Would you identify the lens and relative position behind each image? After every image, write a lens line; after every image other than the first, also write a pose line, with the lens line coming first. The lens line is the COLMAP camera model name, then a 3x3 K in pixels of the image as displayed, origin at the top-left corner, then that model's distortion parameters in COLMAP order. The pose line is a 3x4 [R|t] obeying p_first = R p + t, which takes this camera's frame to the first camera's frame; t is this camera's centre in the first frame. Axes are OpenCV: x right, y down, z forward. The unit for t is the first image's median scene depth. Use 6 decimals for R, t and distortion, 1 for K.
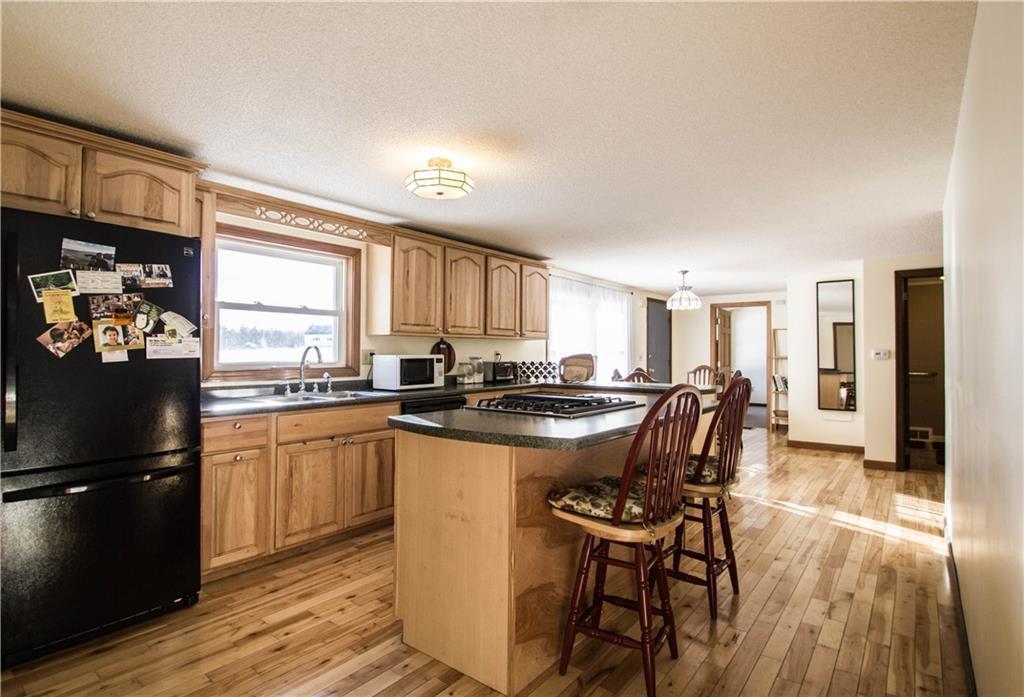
lens RADIAL K [[529.4, 0, 512.0], [0, 529.4, 348.5], [0, 0, 1]] dist [-0.001626, -0.000718]
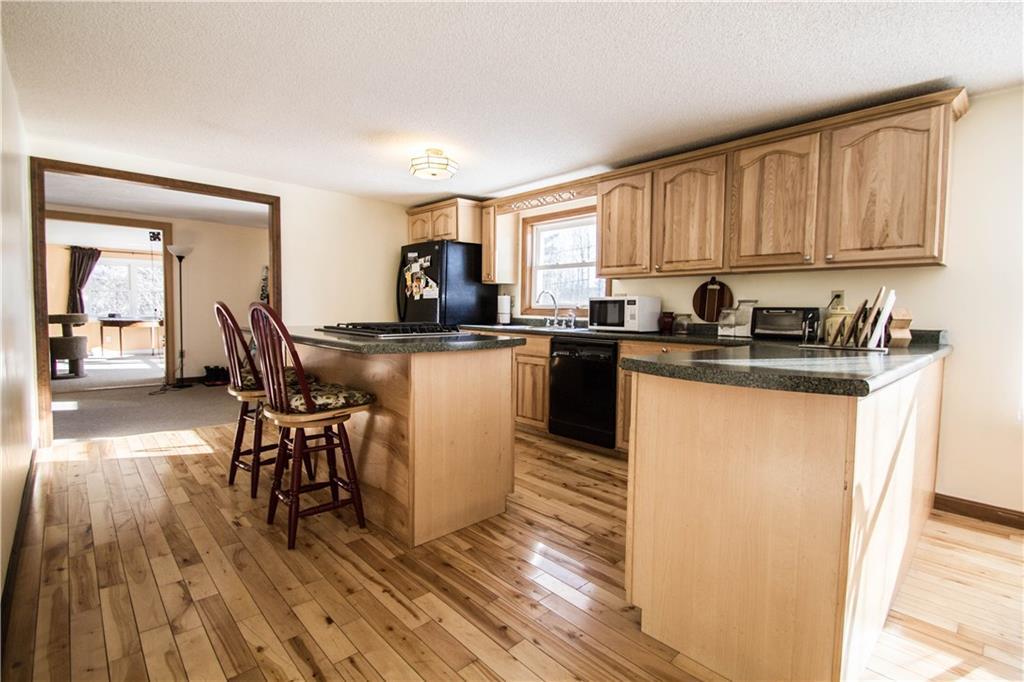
lens RADIAL K [[479.3, 0, 518.2], [0, 479.3, 336.8], [0, 0, 1]] dist [-0.003678, -0.001262]
pose [[-0.158709, 0.050458, -0.986035, 0.862317], [-0.008359, 0.998589, 0.052446, 0.048400], [0.987290, 0.016565, -0.158063, 1.139275]]
